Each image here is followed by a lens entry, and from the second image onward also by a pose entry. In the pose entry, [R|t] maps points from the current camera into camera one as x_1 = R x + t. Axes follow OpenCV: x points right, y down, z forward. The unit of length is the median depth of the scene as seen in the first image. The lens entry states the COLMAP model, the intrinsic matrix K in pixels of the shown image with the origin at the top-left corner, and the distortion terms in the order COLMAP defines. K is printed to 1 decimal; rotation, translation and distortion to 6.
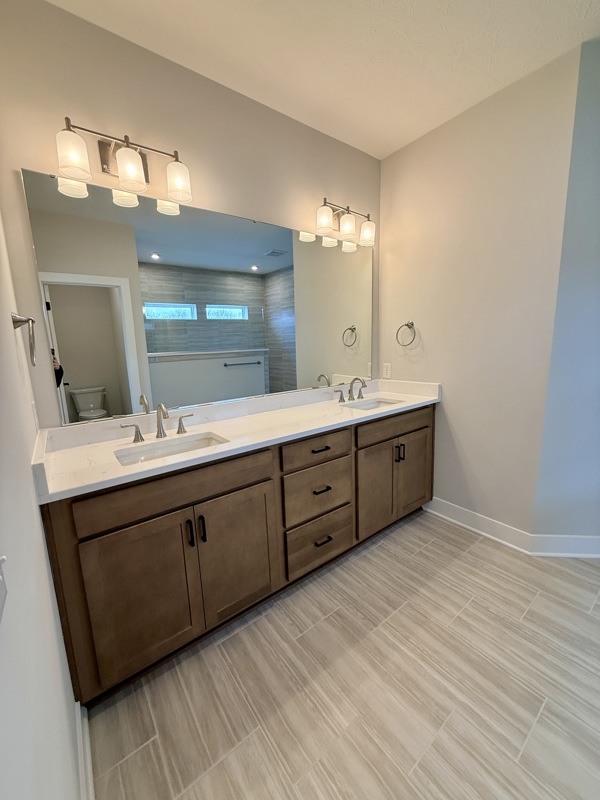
lens RADIAL K [[319.1, 0, 303.6], [0, 319.1, 395.6], [0, 0, 1]] dist [-0.003342, -0.000455]
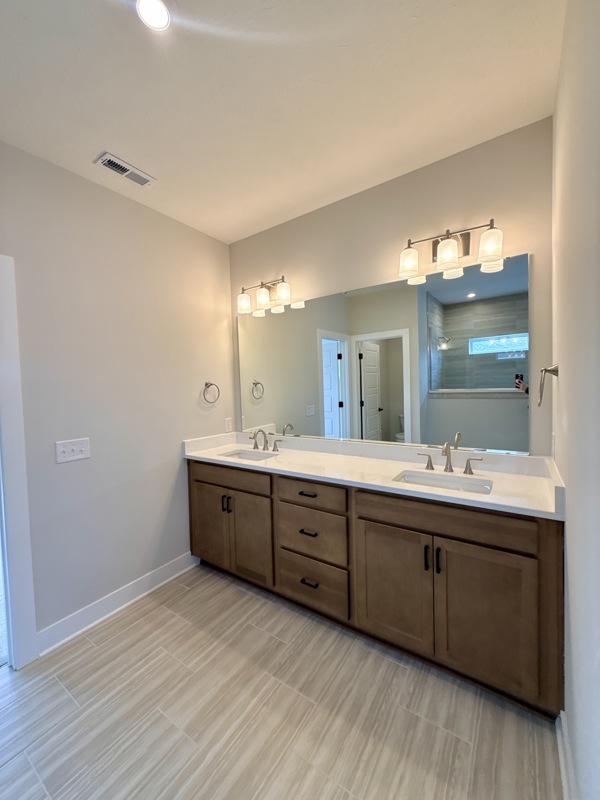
lens RADIAL K [[319.1, 0, 292.2], [0, 319.1, 396.4], [0, 0, 1]] dist [-0.003342, -0.000455]
pose [[0.296413, 0.057738, -0.953313, 0.990624], [-0.133030, 0.990936, 0.018653, -0.165657], [0.945749, 0.121291, 0.301408, 0.535443]]
